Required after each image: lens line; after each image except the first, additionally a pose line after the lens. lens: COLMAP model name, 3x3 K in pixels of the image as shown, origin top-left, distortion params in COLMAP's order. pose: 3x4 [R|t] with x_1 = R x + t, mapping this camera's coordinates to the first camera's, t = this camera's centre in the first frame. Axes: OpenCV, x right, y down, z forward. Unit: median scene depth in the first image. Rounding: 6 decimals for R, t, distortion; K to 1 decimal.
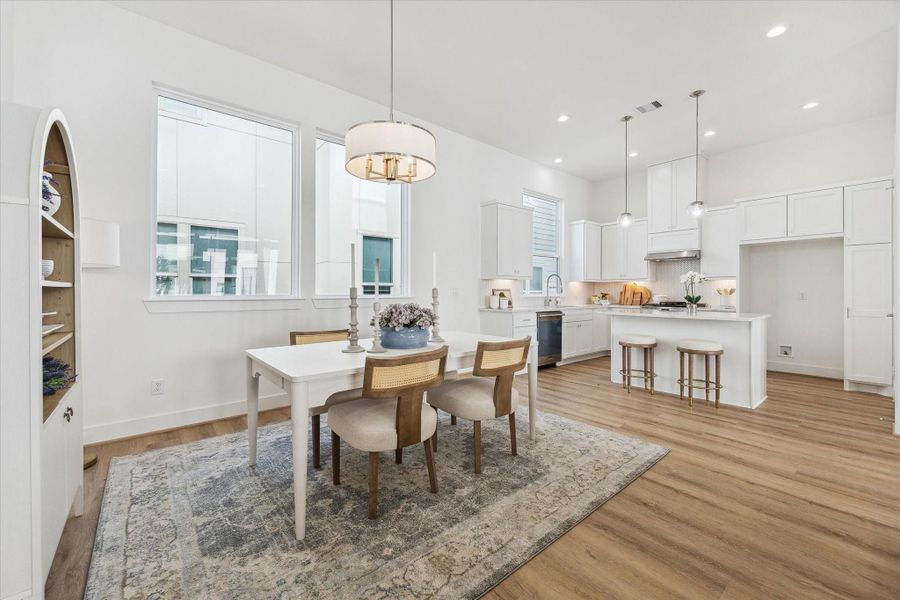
lens RADIAL K [[363.2, 0, 451.4], [0, 363.2, 289.5], [0, 0, 1]] dist [0.005925, -0.002462]
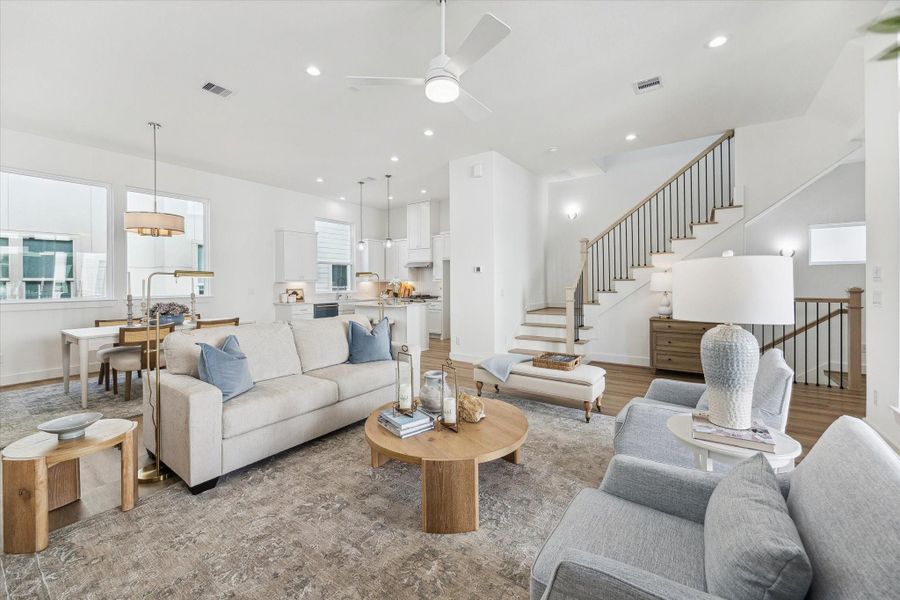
lens RADIAL K [[348.3, 0, 442.6], [0, 348.3, 286.3], [0, 0, 1]] dist [-0.008815, 0.000288]
pose [[0.967400, -0.011595, 0.252986, 0.435874], [0.008620, 0.999880, 0.012863, -0.029762], [-0.253105, -0.010263, 0.967384, -0.591074]]
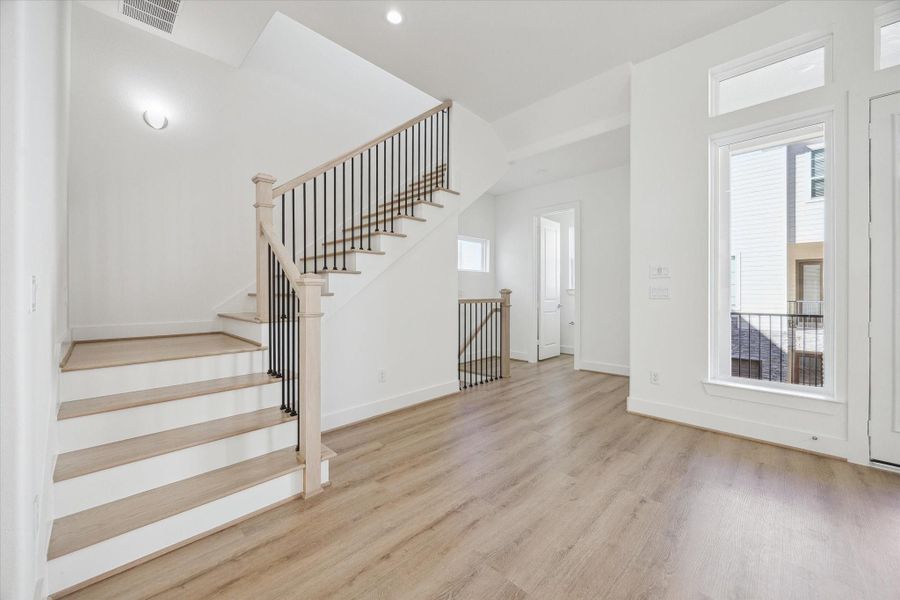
lens RADIAL K [[348.3, 0, 454.1], [0, 348.3, 293.5], [0, 0, 1]] dist [-0.008815, 0.000288]
pose [[-0.101253, -0.006087, 0.994842, 0.663689], [-0.008551, 0.999950, 0.005248, 0.004000], [-0.994824, -0.007975, -0.101300, 0.257774]]
